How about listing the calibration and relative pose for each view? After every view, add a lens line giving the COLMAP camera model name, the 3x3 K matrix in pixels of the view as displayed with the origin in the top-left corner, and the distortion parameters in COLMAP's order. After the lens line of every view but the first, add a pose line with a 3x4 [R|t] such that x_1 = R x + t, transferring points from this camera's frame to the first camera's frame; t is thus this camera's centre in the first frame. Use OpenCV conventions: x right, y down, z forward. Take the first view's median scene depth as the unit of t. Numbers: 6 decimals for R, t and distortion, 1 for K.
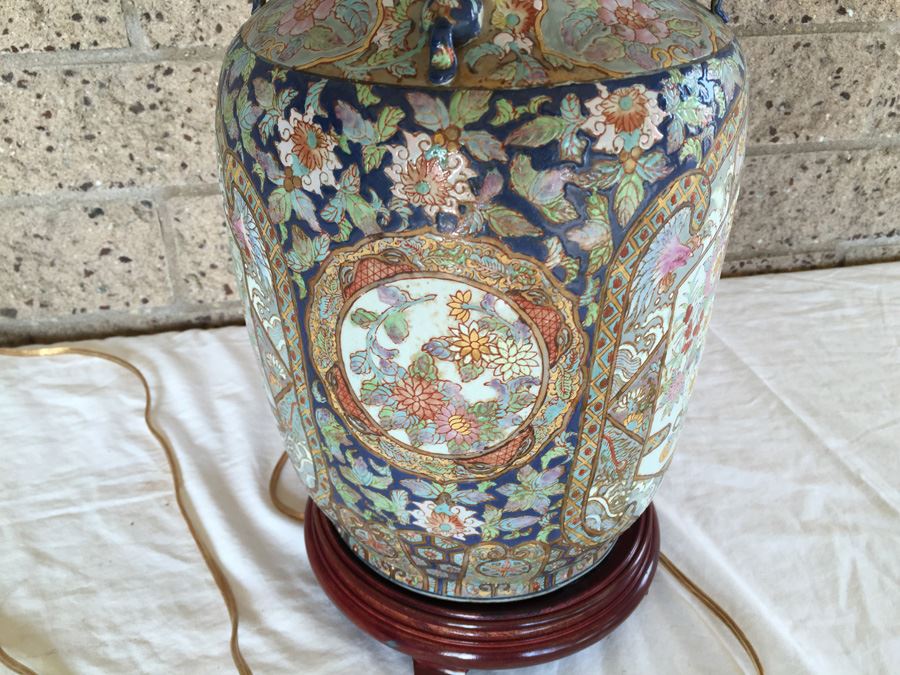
lens RADIAL K [[806.6, 0, 449.9], [0, 806.6, 350.2], [0, 0, 1]] dist [0.086697, -0.149612]
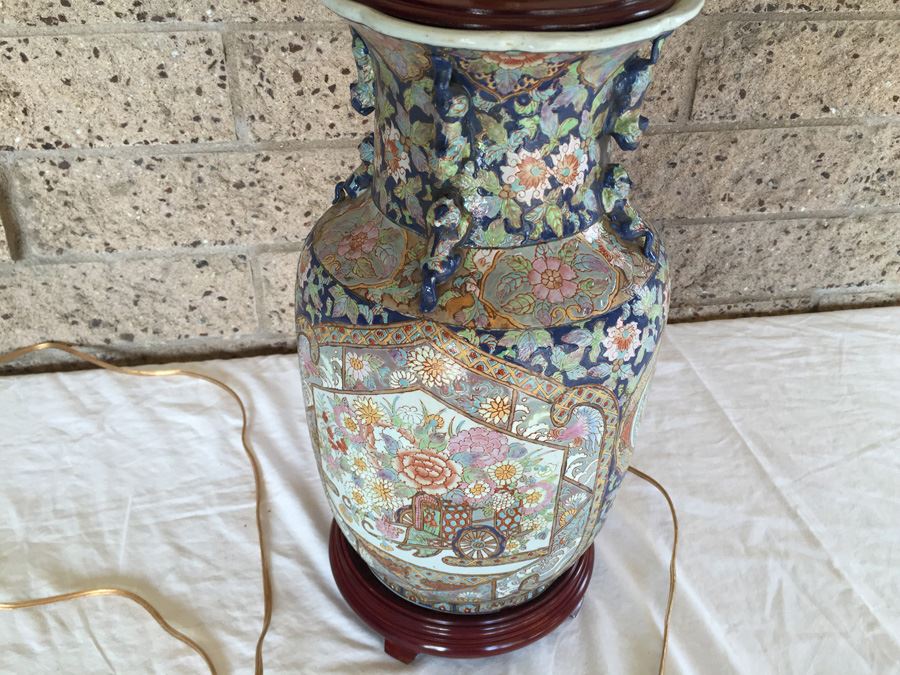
lens RADIAL K [[806.6, 0, 447.4], [0, 806.6, 356.3], [0, 0, 1]] dist [0.086697, -0.149612]
pose [[0.999074, 0.040556, -0.014398, -0.044820], [-0.039057, 0.994955, 0.092408, -0.185734], [0.018073, -0.091760, 0.995617, -0.277450]]
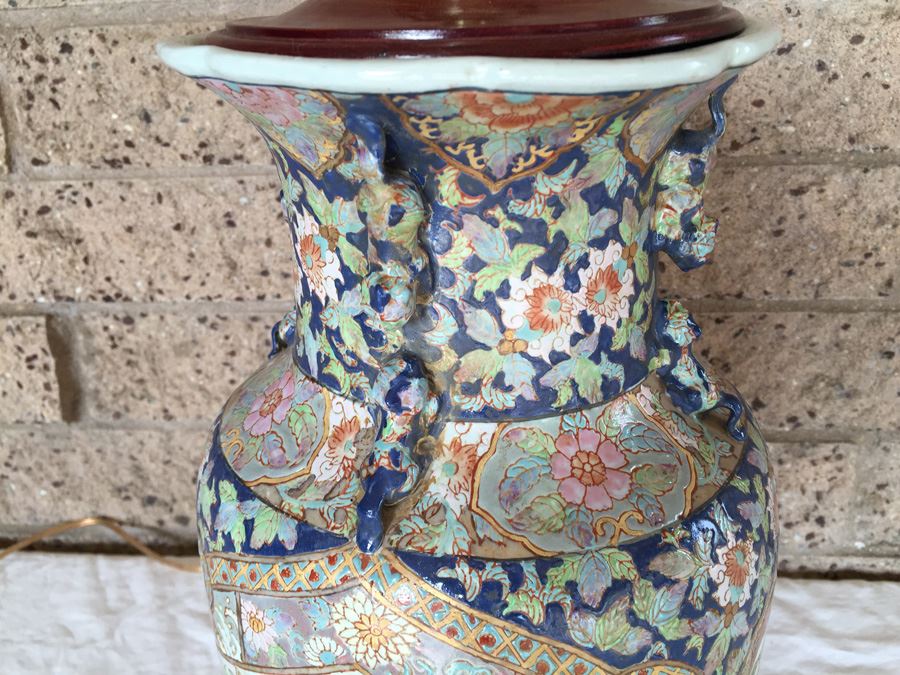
lens RADIAL K [[806.6, 0, 435.5], [0, 806.6, 363.4], [0, 0, 1]] dist [0.086697, -0.149612]
pose [[0.949984, 0.083950, -0.300803, 0.093513], [-0.124476, 0.985160, -0.118172, -0.201534], [0.286419, 0.149704, 0.946337, 0.073134]]
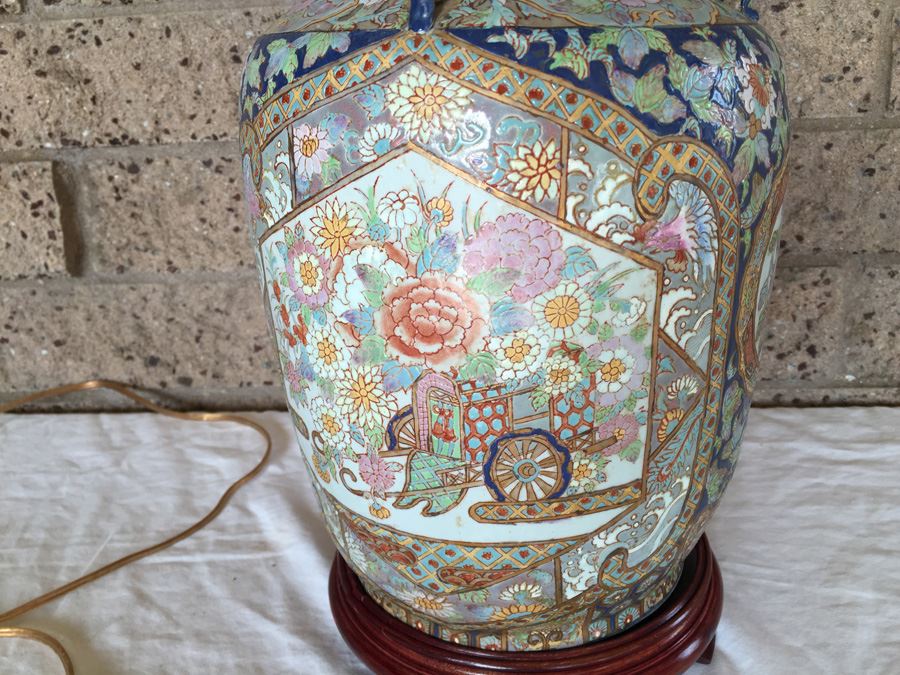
lens RADIAL K [[806.6, 0, 441.2], [0, 806.6, 347.9], [0, 0, 1]] dist [0.086697, -0.149612]
pose [[0.961315, 0.050208, -0.270836, 0.083802], [-0.102755, 0.977638, -0.183484, 0.089250], [0.255567, 0.204215, 0.944977, 0.088941]]
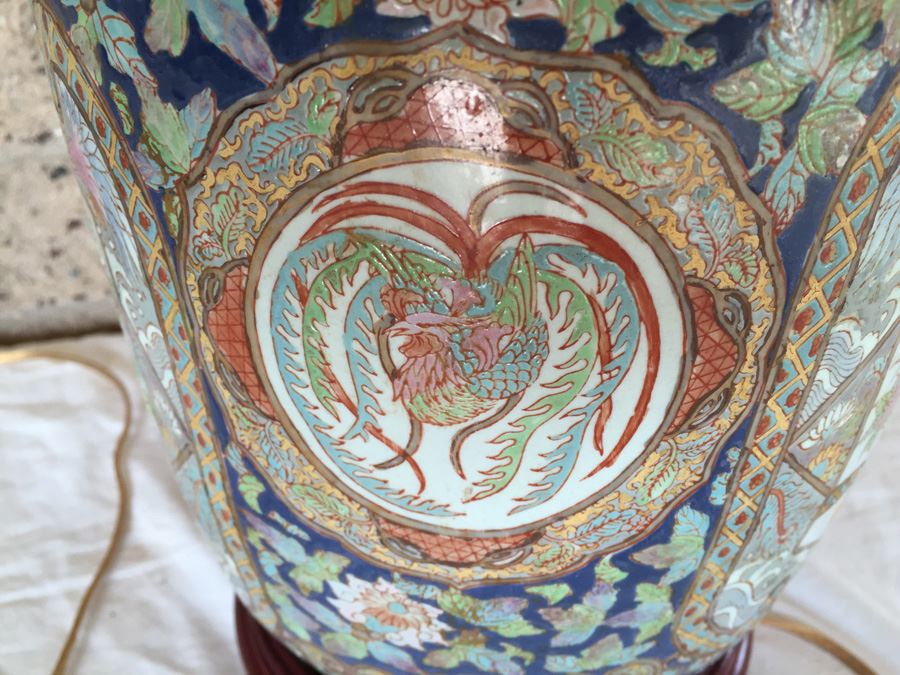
lens RADIAL K [[806.6, 0, 455.8], [0, 806.6, 367.7], [0, 0, 1]] dist [0.086697, -0.149612]
pose [[0.999556, -0.026187, -0.014239, -0.075344], [0.027012, 0.997756, 0.061269, -0.029921], [0.012603, -0.061626, 0.998020, 0.292042]]
